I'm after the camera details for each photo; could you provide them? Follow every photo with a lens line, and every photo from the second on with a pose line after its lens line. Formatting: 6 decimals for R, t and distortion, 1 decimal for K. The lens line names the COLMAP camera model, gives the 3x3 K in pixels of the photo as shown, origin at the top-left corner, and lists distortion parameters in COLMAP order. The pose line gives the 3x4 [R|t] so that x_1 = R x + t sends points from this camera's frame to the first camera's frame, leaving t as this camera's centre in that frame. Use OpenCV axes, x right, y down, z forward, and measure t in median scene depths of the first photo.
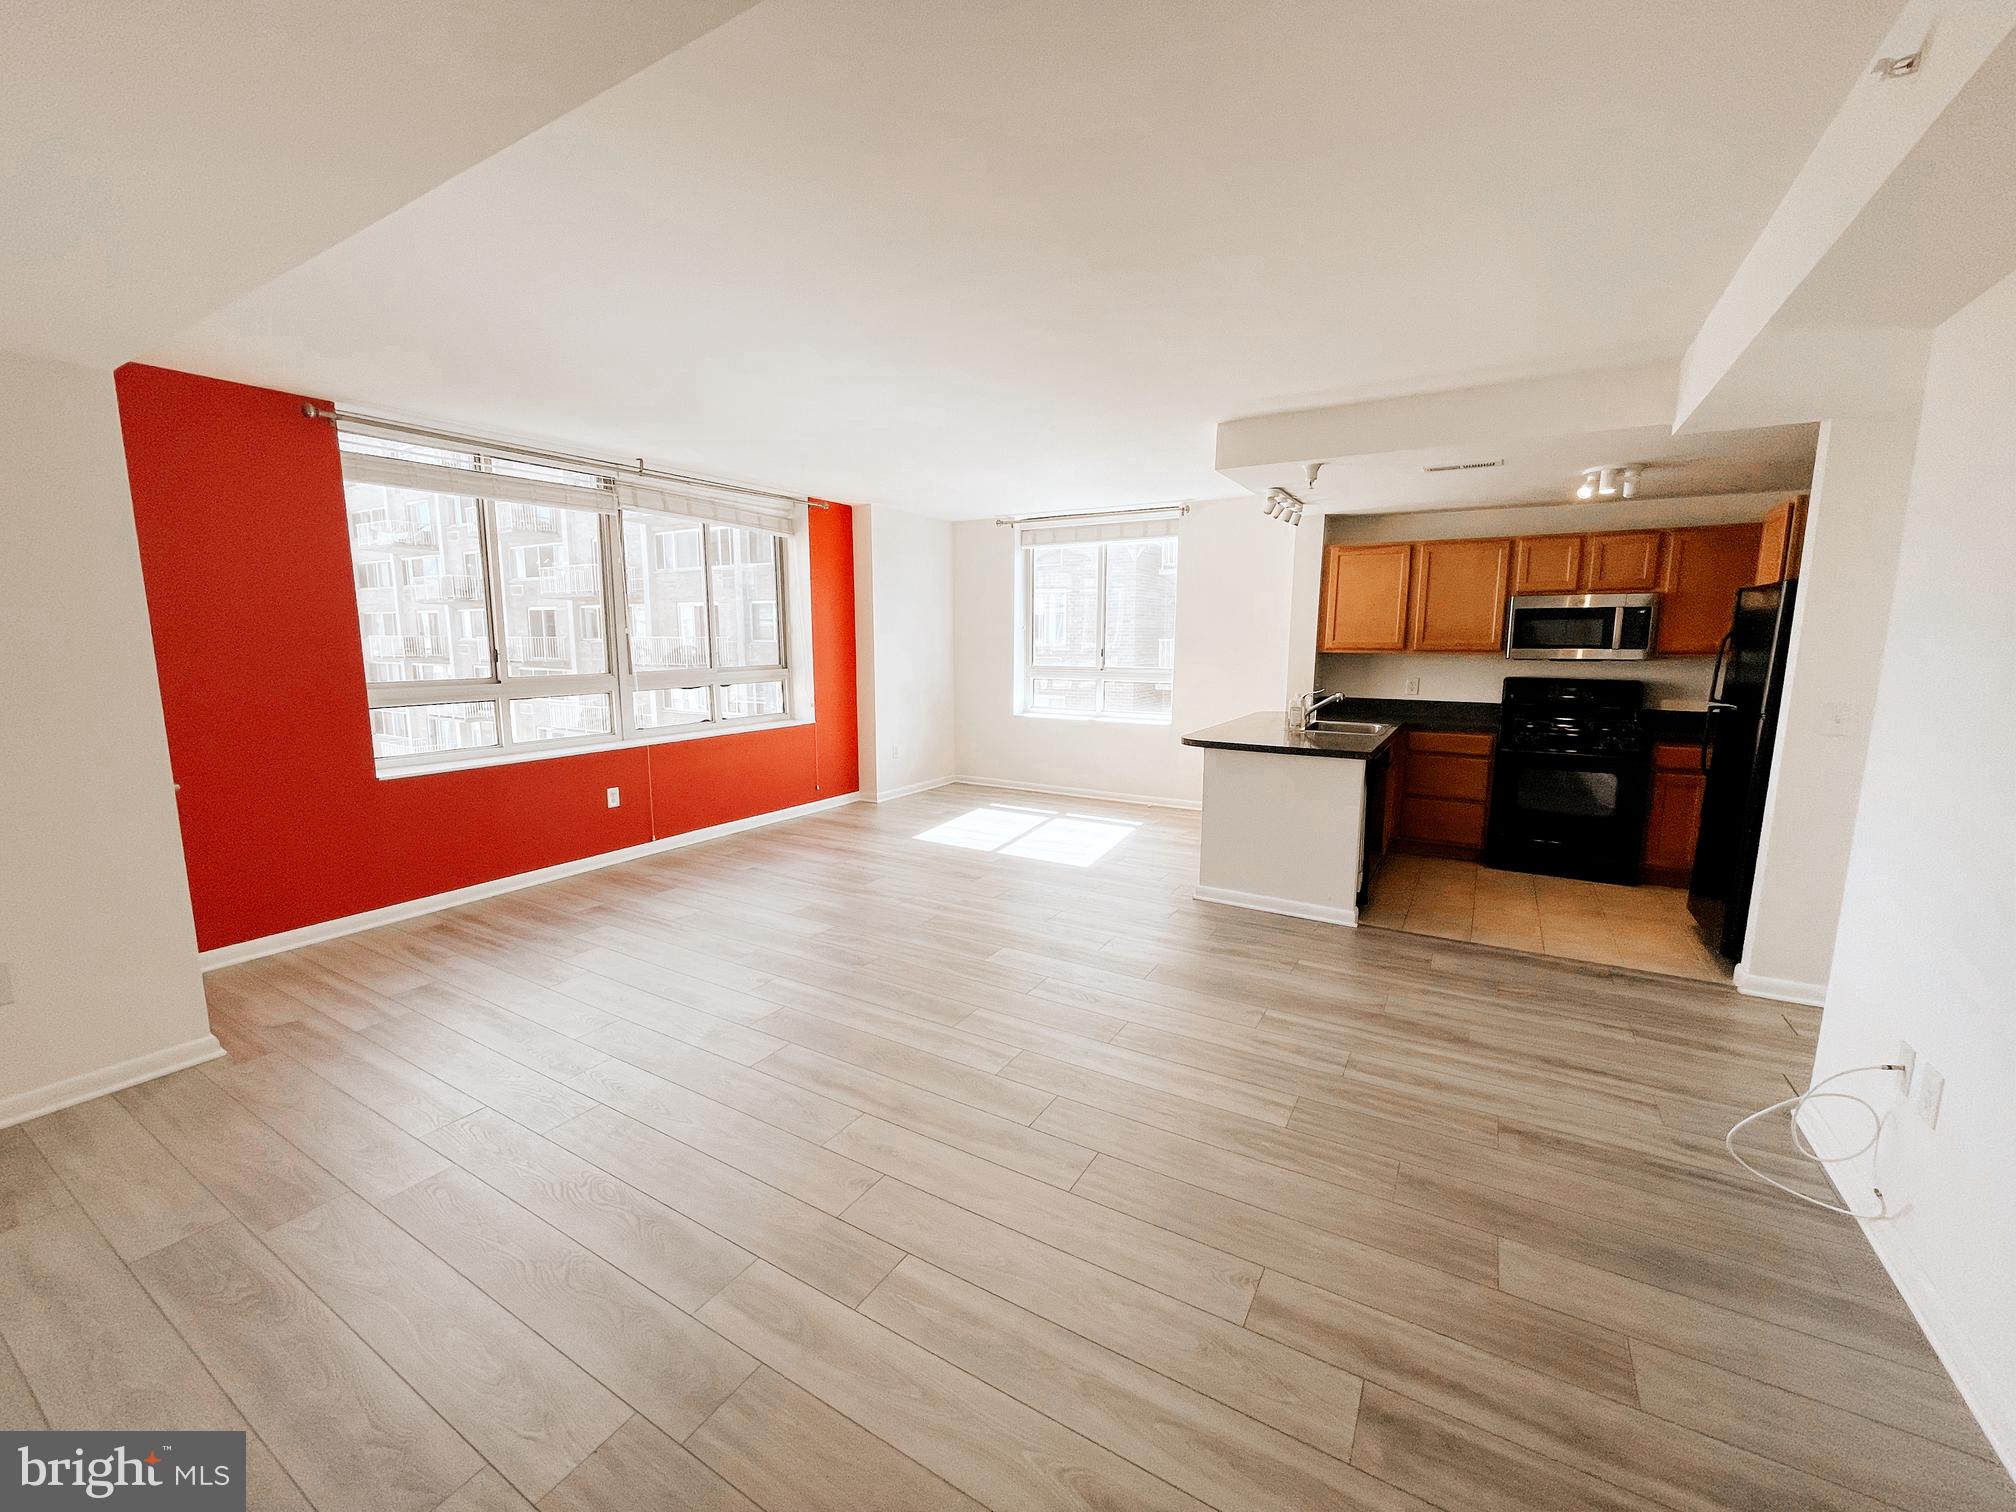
lens RADIAL K [[809.6, 0, 998.9], [0, 809.6, 754.8], [0, 0, 1]] dist [-0.008434, 0.003150]
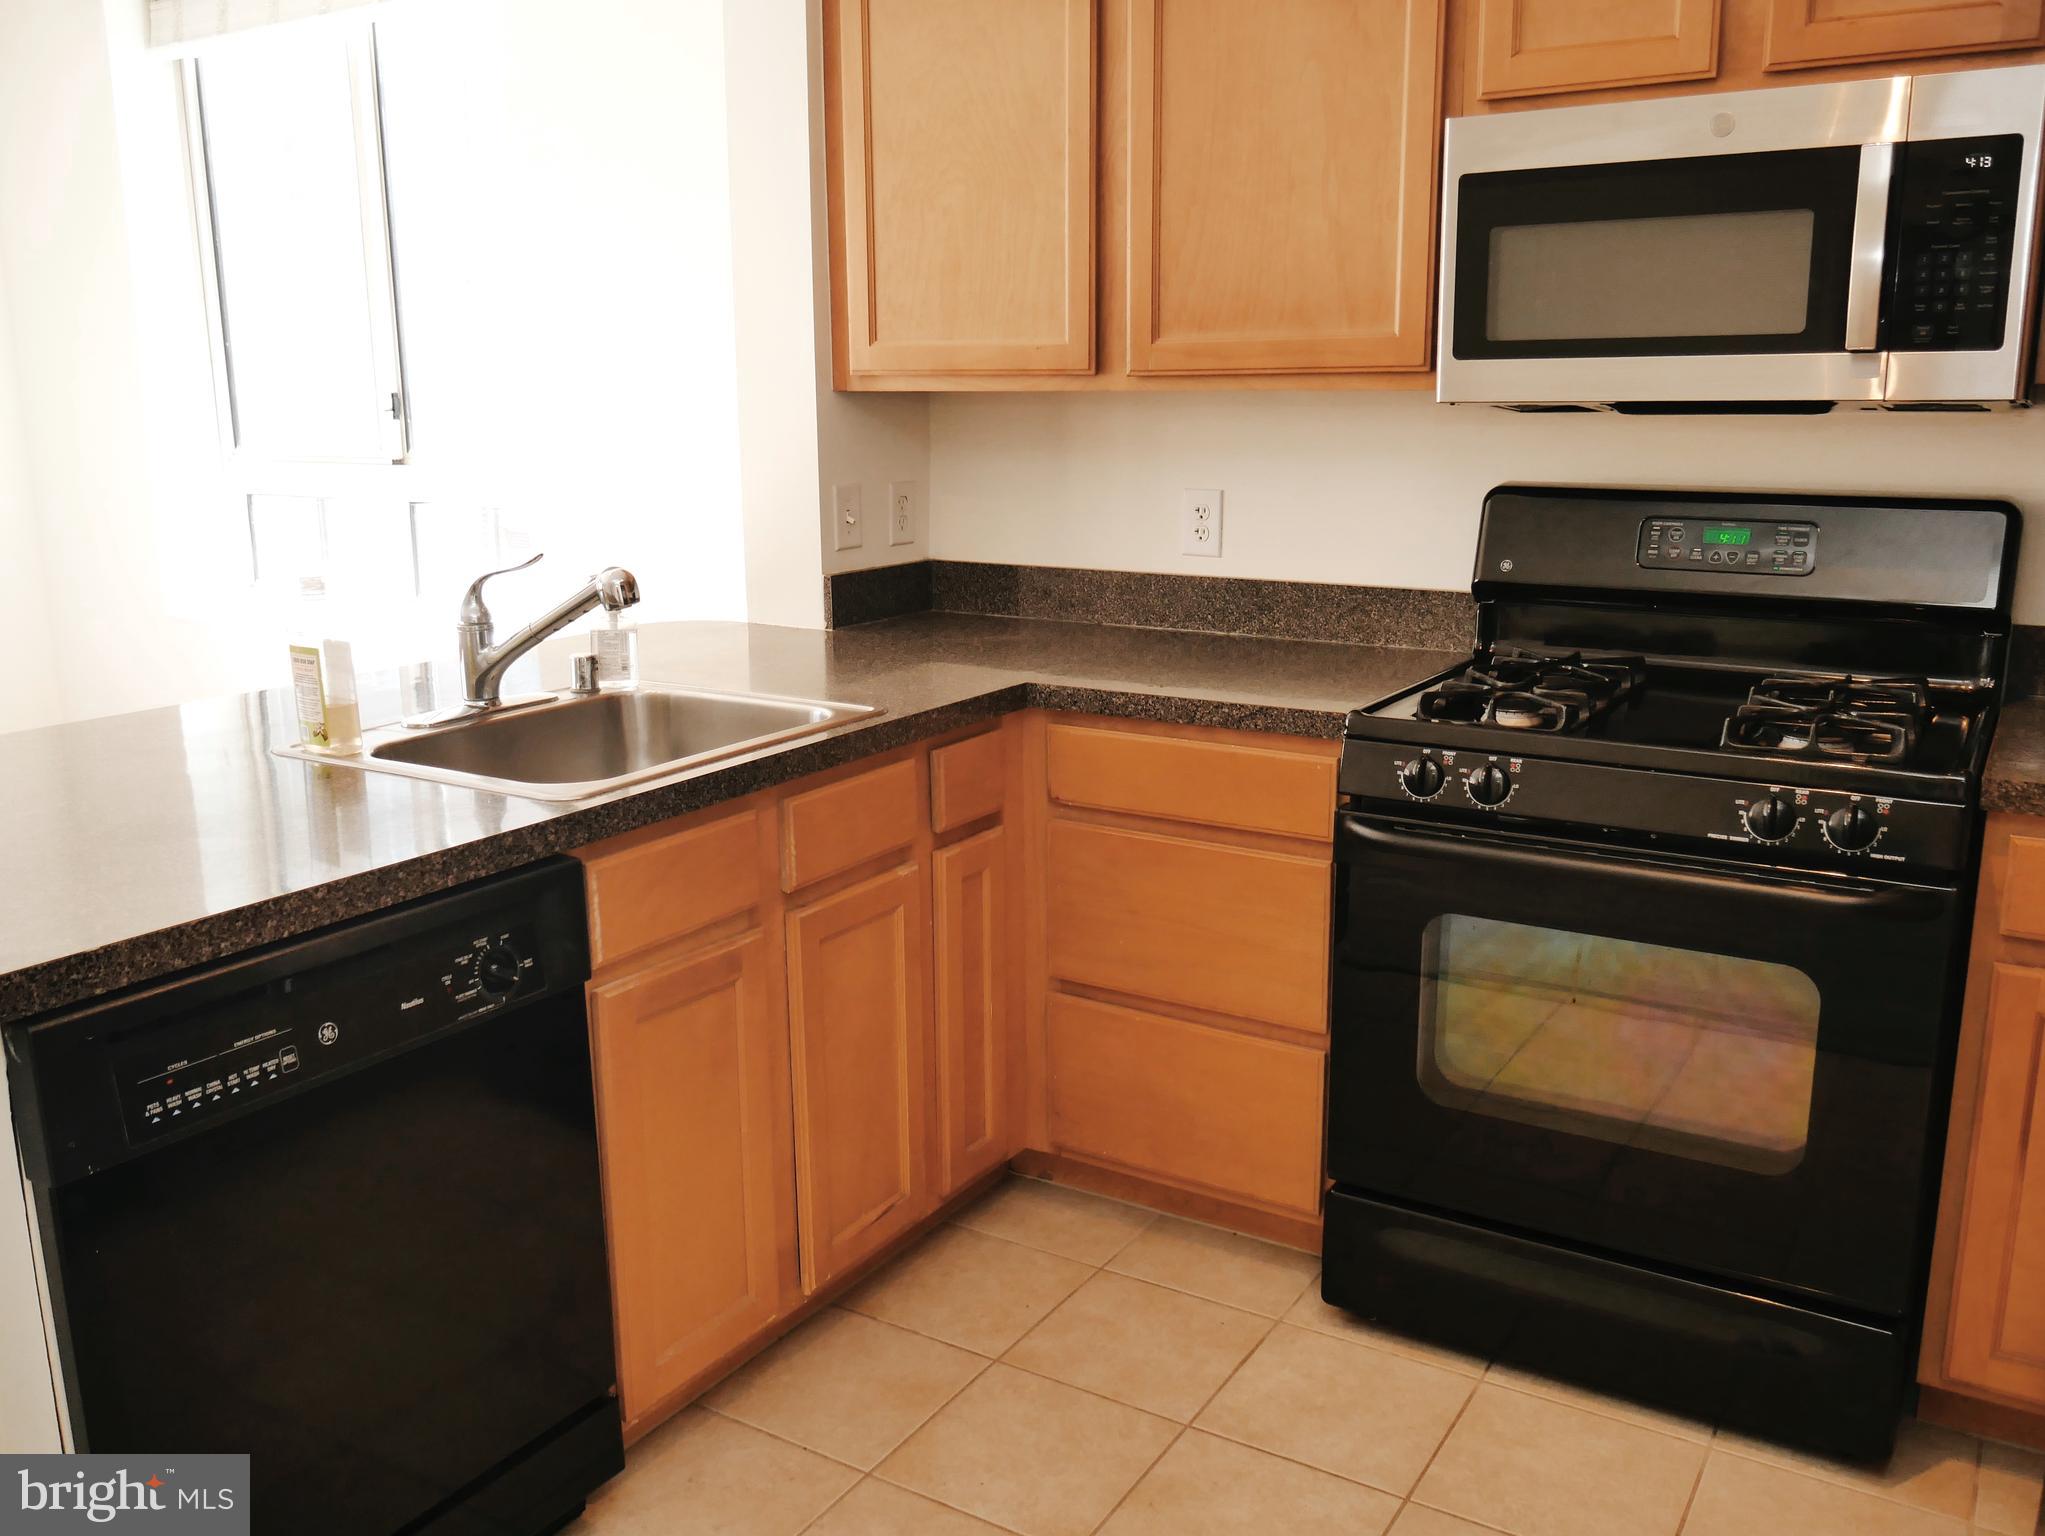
lens RADIAL K [[1690.8, 0, 1037.1], [0, 1690.8, 770.4], [0, 0, 1]] dist [-0.017021, 0.004521]
pose [[0.999964, -0.008225, -0.002271, 0.570506], [0.008379, 0.996823, 0.079205, -0.061104], [0.001612, -0.079221, 0.996856, 0.574462]]
